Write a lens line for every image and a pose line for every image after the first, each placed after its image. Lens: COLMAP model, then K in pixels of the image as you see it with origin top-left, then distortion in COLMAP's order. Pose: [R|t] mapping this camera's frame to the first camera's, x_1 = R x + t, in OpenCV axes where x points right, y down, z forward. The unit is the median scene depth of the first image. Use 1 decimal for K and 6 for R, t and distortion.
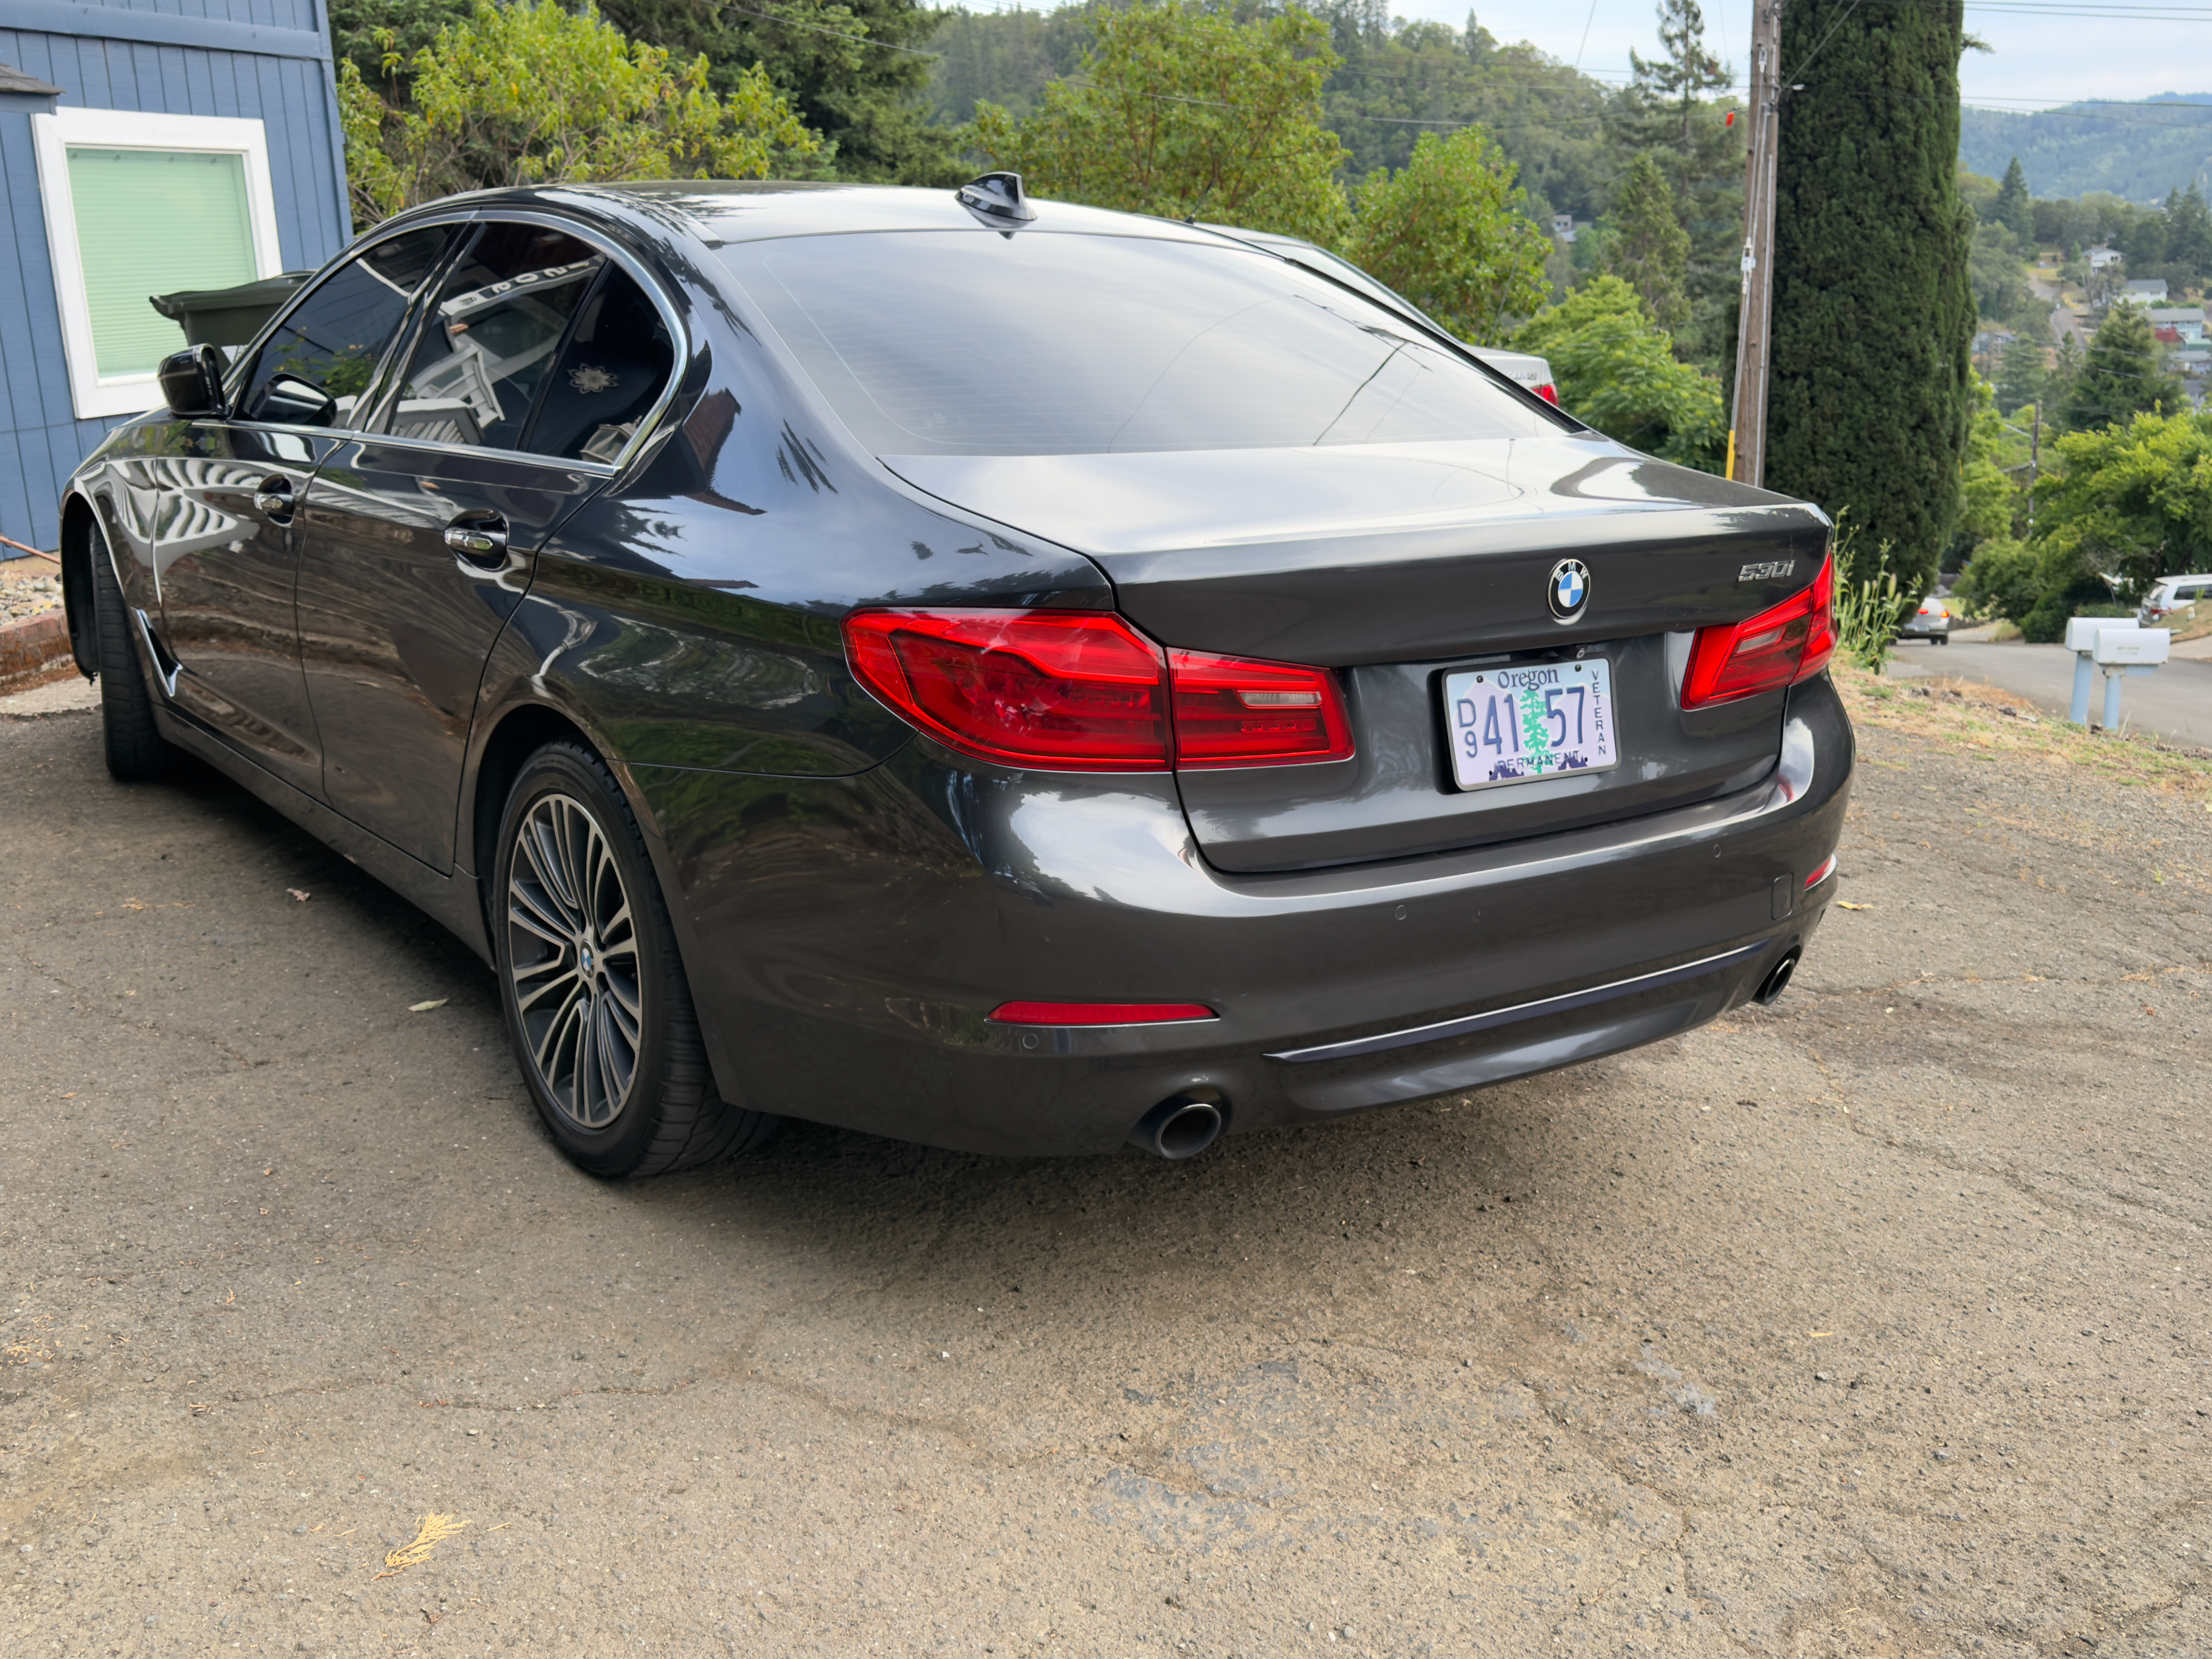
lens RADIAL K [[2194.6, 0, 1106.0], [0, 2194.6, 829.5], [0, 0, 1]] dist [0.192204, -0.332678]
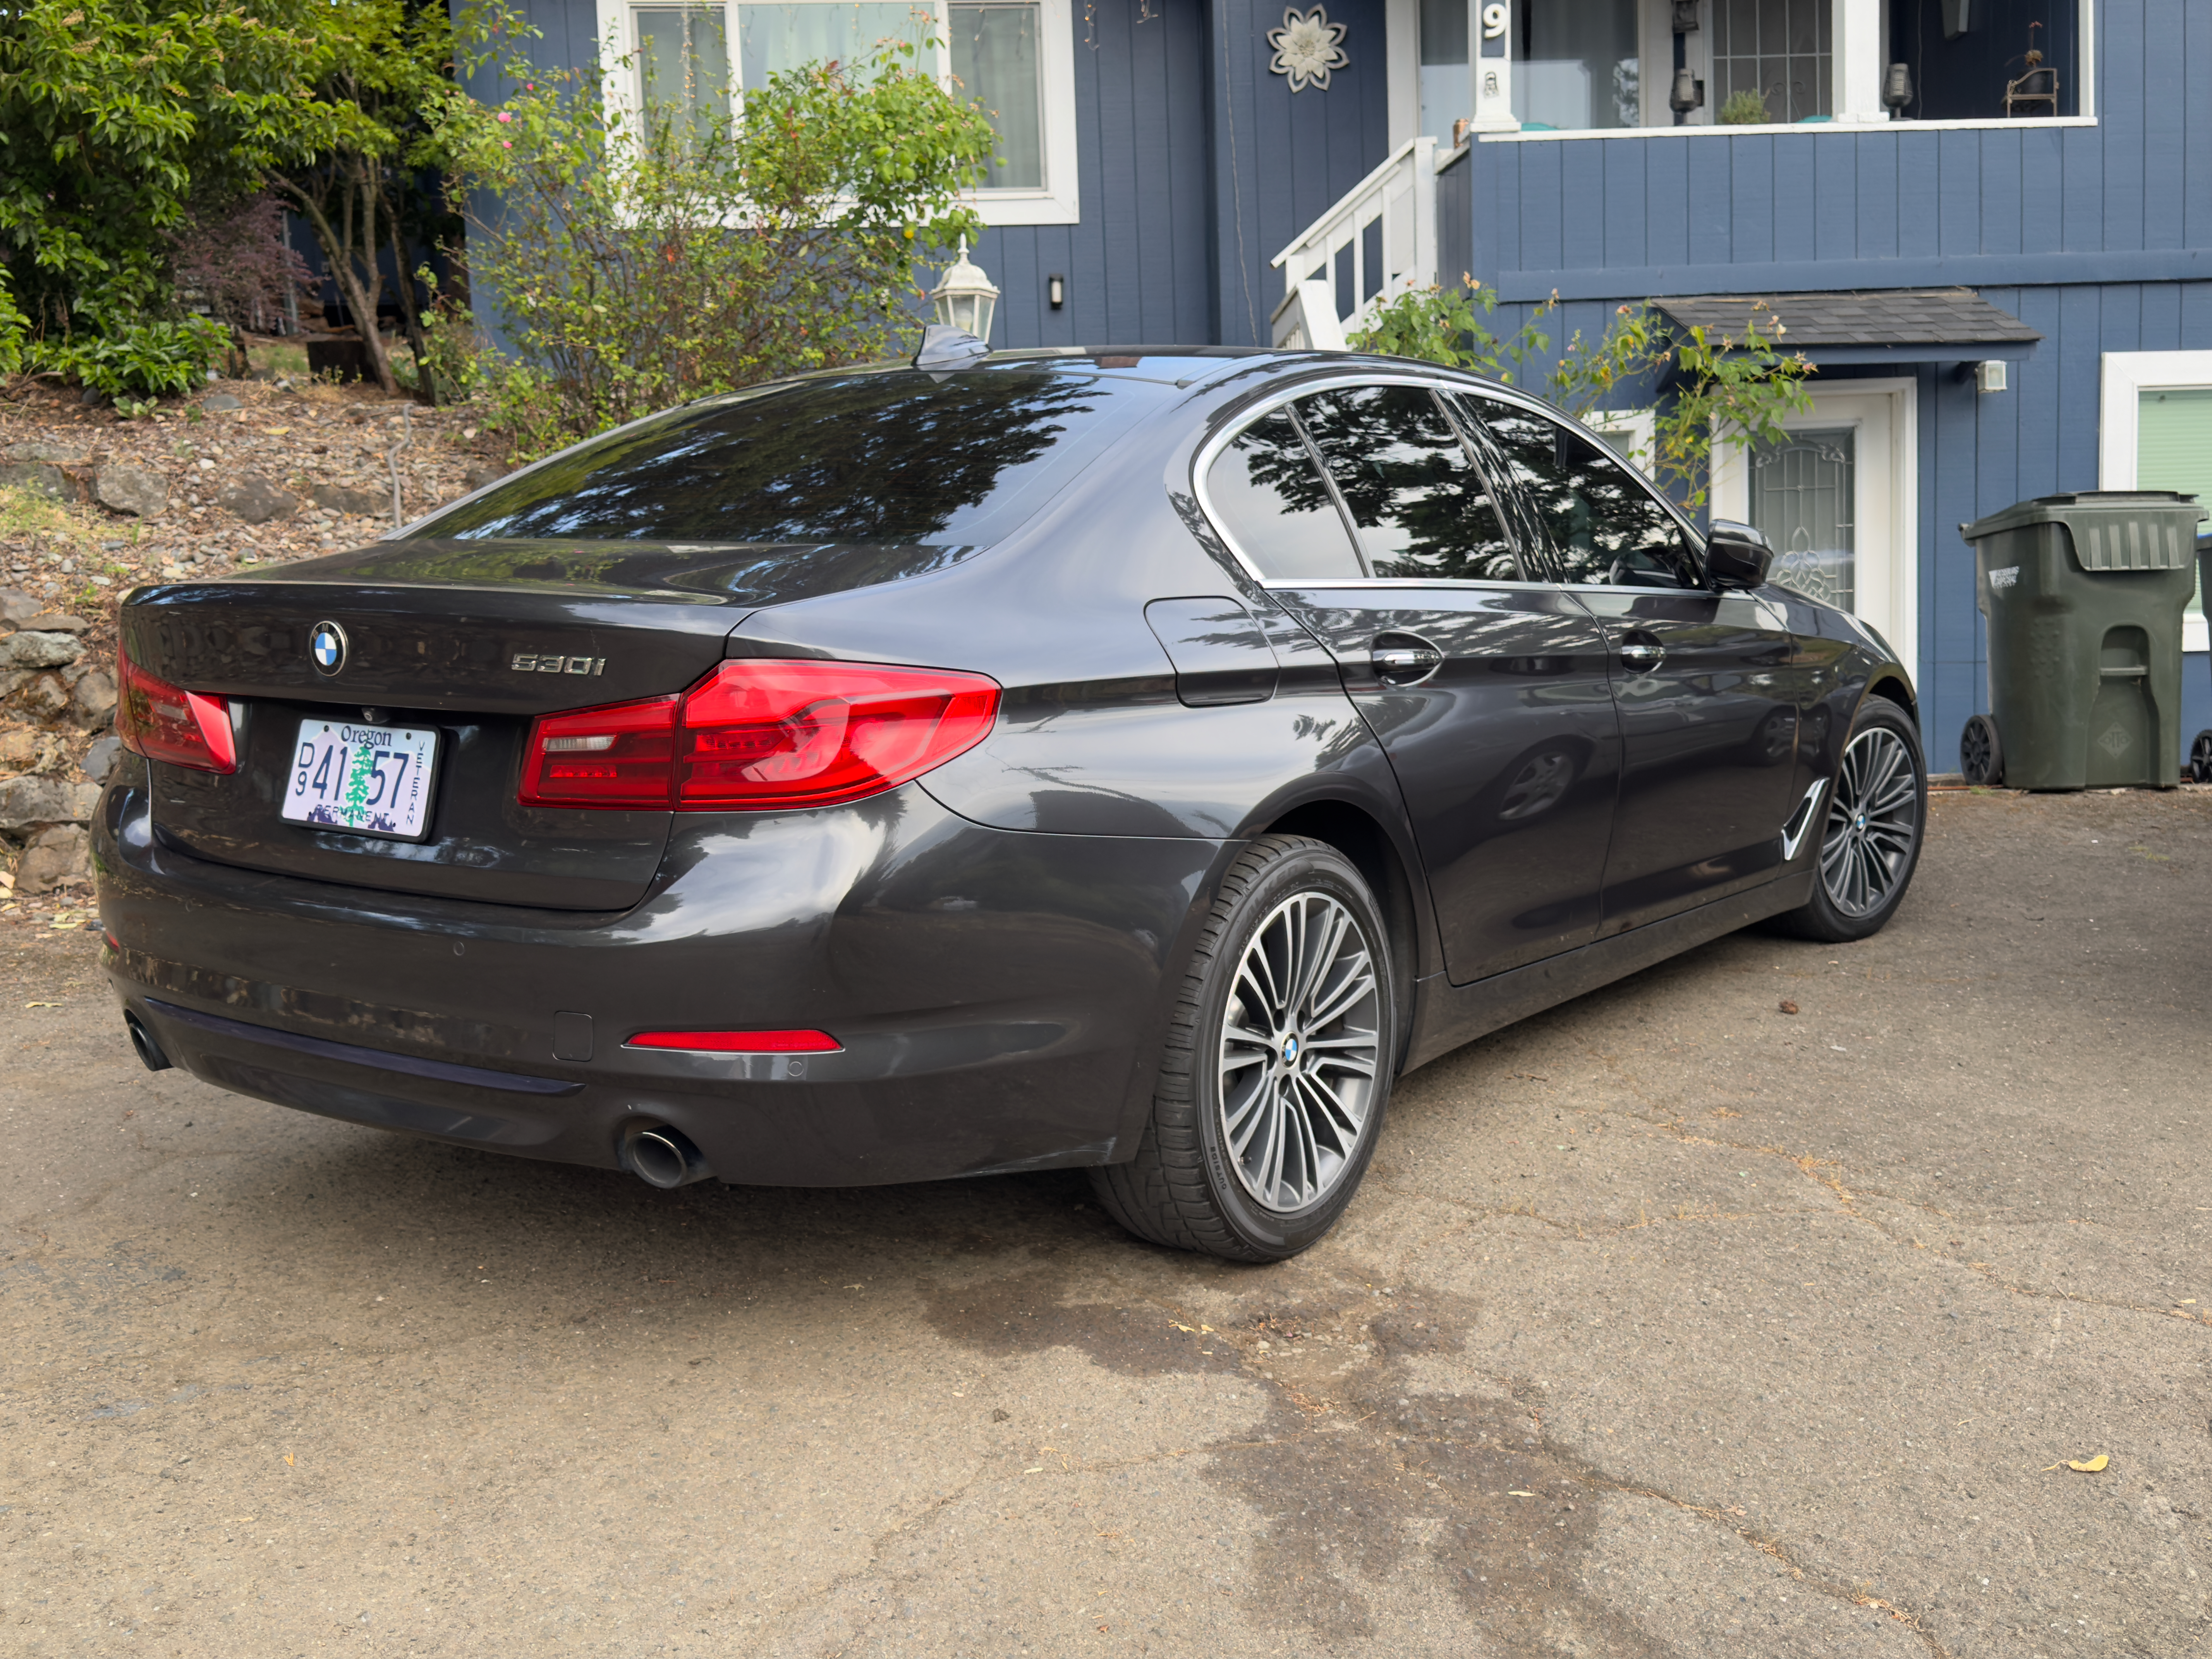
lens RADIAL K [[2194.6, 0, 1106.0], [0, 2194.6, 829.5], [0, 0, 1]] dist [0.192204, -0.332678]
pose [[0.307662, 0.099646, -0.946264, 1.311919], [-0.220560, 0.974882, 0.030949, -0.135566], [0.925580, 0.199186, 0.321912, 0.986164]]
